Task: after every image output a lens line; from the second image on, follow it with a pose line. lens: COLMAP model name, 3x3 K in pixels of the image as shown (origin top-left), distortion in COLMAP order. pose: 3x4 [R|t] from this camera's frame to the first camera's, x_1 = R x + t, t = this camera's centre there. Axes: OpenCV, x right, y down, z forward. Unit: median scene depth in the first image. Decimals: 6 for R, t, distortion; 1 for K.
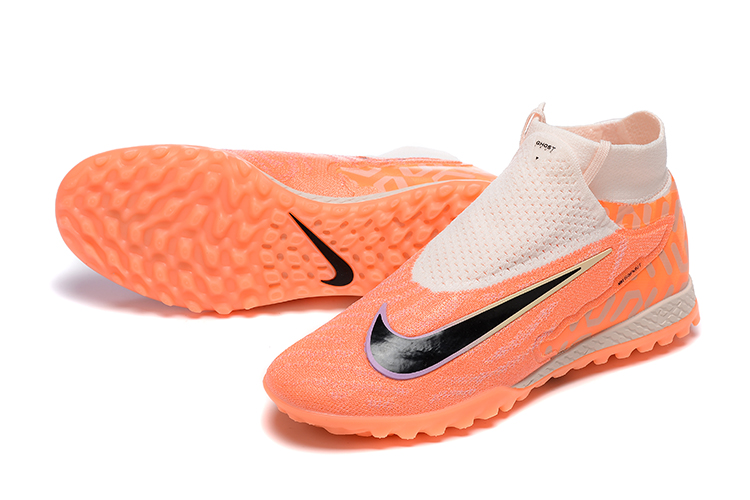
lens RADIAL K [[1926.4, 0, 375.0], [0, 1926.4, 250.0], [0, 0, 1]] dist [-0.032332, 0.003489]
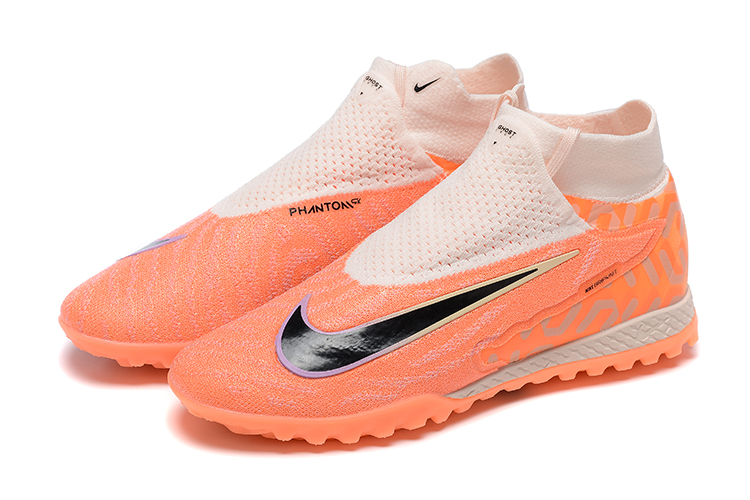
lens RADIAL K [[1926.4, 0, 375.0], [0, 1926.4, 250.0], [0, 0, 1]] dist [-0.032332, 0.003489]
pose [[0.984529, 0.054500, -0.166533, 0.180350], [-0.058006, 0.998184, -0.016259, 0.019313], [0.165345, 0.025668, 0.985902, 0.108178]]
